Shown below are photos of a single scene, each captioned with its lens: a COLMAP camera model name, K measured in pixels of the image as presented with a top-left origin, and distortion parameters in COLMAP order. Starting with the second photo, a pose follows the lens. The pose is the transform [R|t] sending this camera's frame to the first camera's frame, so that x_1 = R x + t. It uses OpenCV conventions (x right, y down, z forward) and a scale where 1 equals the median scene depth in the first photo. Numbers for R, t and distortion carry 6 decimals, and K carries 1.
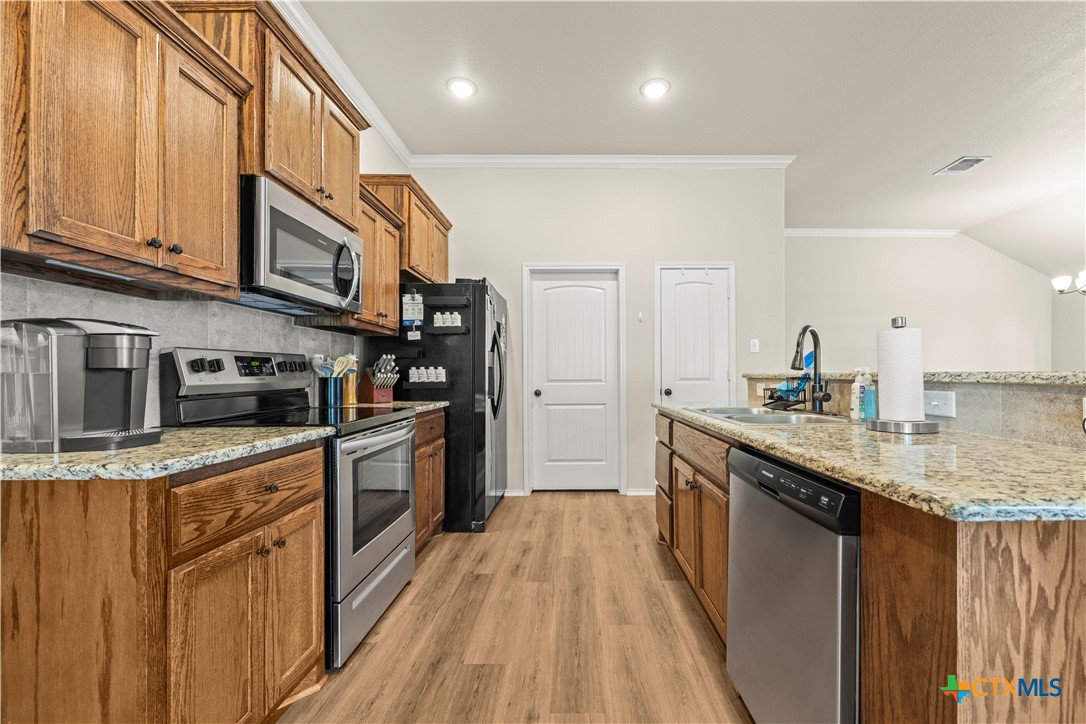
lens RADIAL K [[437.5, 0, 575.5], [0, 437.5, 374.8], [0, 0, 1]] dist [-0.001236, -0.000312]
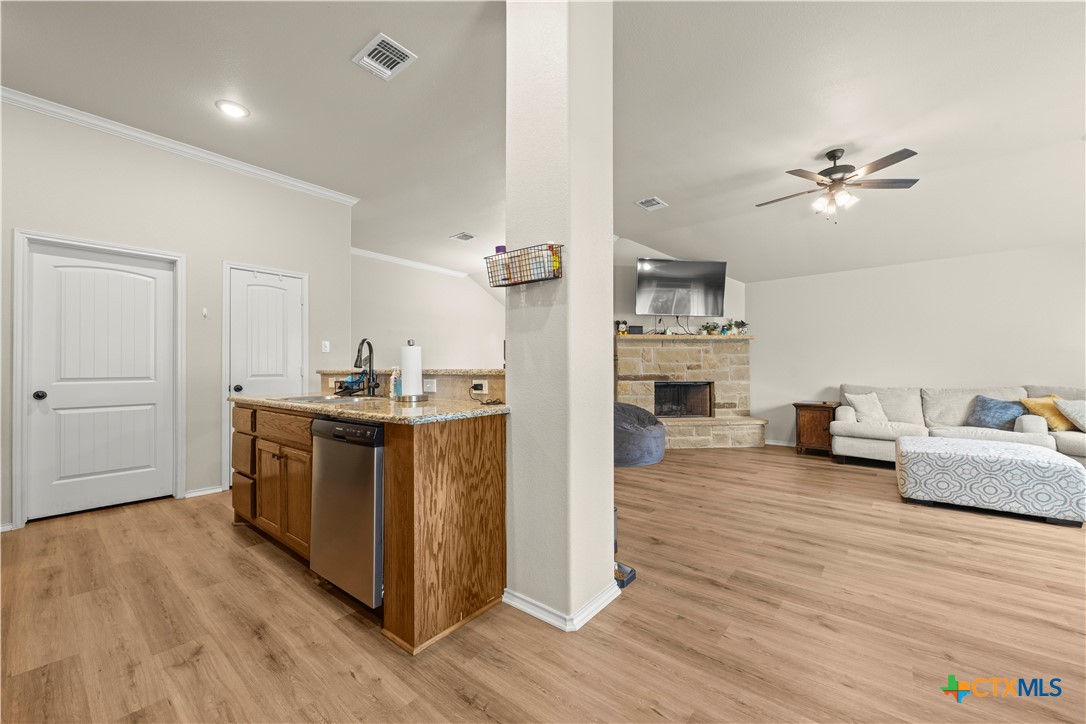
lens RADIAL K [[426.8, 0, 548.7], [0, 426.8, 366.2], [0, 0, 1]] dist [0.000596, -0.000147]
pose [[0.638490, 0.006357, 0.769604, -0.209508], [0.002895, 0.999939, -0.010661, 0.000941], [-0.769624, 0.009035, 0.638433, -0.451640]]
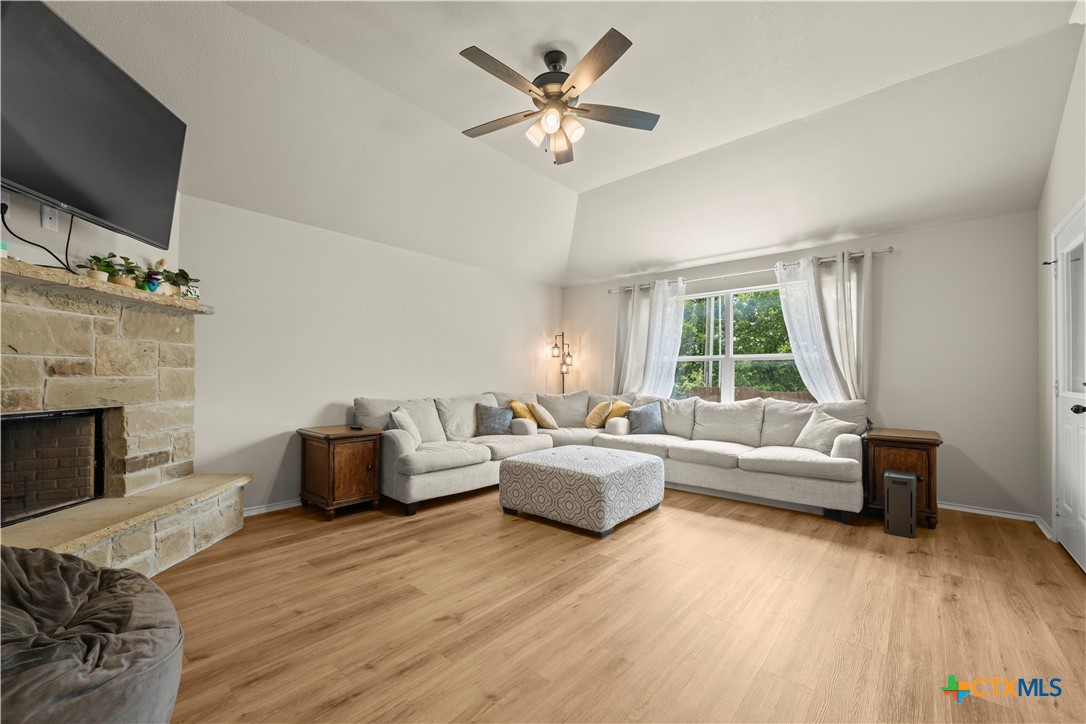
lens RADIAL K [[431.8, 0, 553.3], [0, 431.8, 373.2], [0, 0, 1]] dist [0.000355, 0.000039]
pose [[-0.758095, 0.002088, 0.652140, 1.357238], [-0.004042, 0.999961, -0.007901, -0.008581], [-0.652131, -0.008626, -0.758057, 0.884025]]
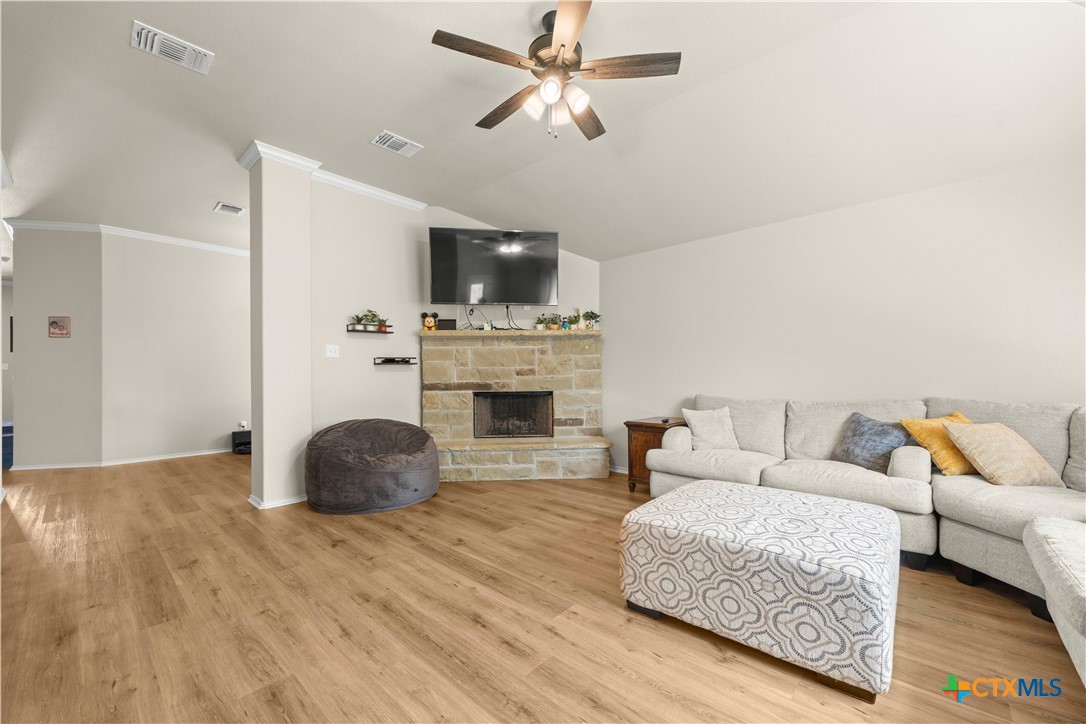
lens RADIAL K [[430.9, 0, 546.8], [0, 430.9, 373.5], [0, 0, 1]] dist [0.001421, -0.000071]
pose [[0.676054, -0.003574, 0.736843, 1.321952], [0.009867, 0.999942, -0.004203, -0.005331], [-0.736786, 0.010112, 0.676051, -1.057054]]
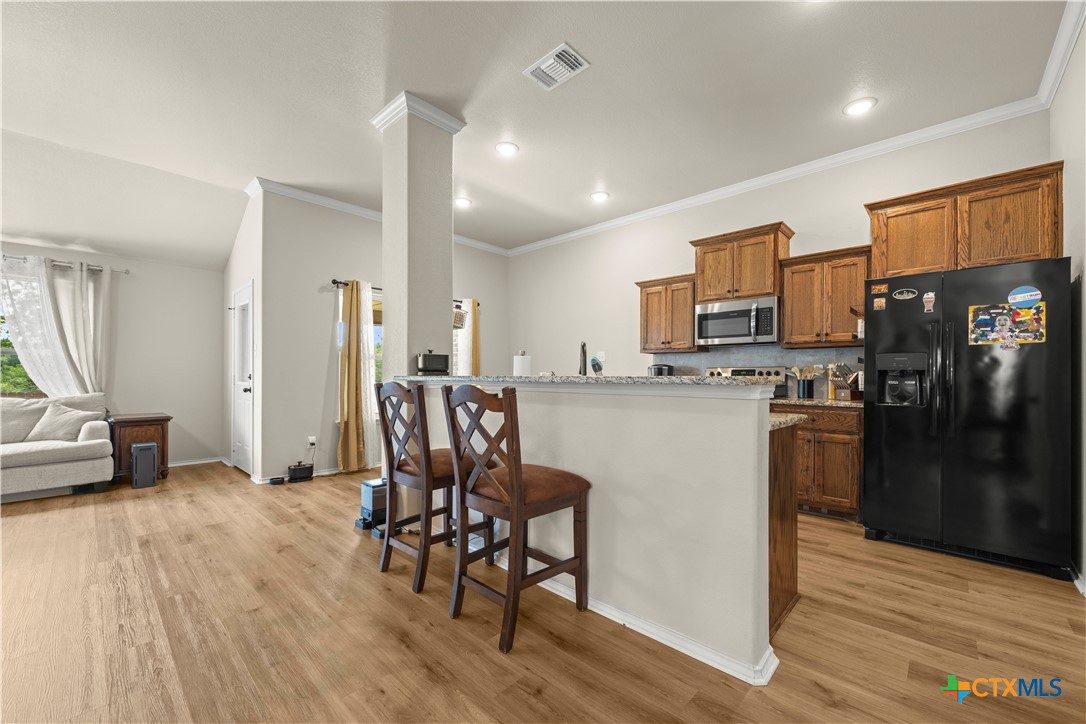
lens RADIAL K [[430.2, 0, 553.6], [0, 430.2, 375.0], [0, 0, 1]] dist [-0.002123, -0.000298]
pose [[-0.677521, -0.004607, -0.735489, 1.641430], [-0.003382, 0.999989, -0.003148, -0.003702], [0.735496, 0.000355, -0.677529, 1.910469]]
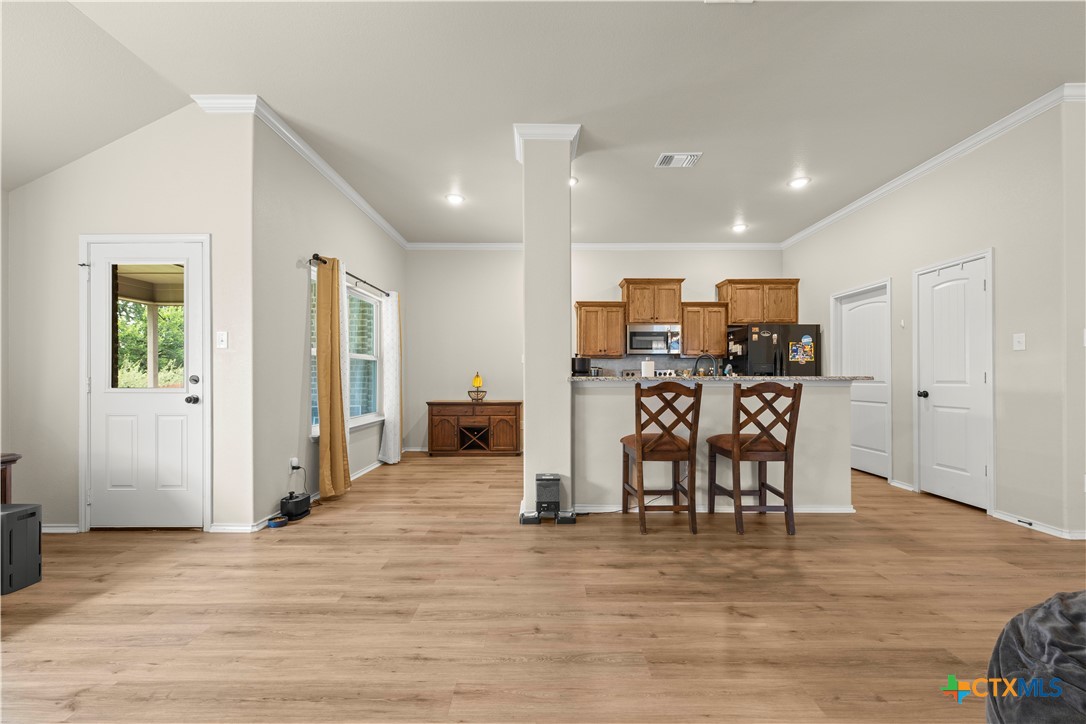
lens RADIAL K [[430.9, 0, 546.8], [0, 430.9, 373.5], [0, 0, 1]] dist [0.001421, -0.000071]
pose [[0.001584, -0.005396, -0.999984, 2.671808], [0.000518, 0.999985, -0.005395, -0.008567], [0.999999, -0.000509, 0.001587, 0.252210]]
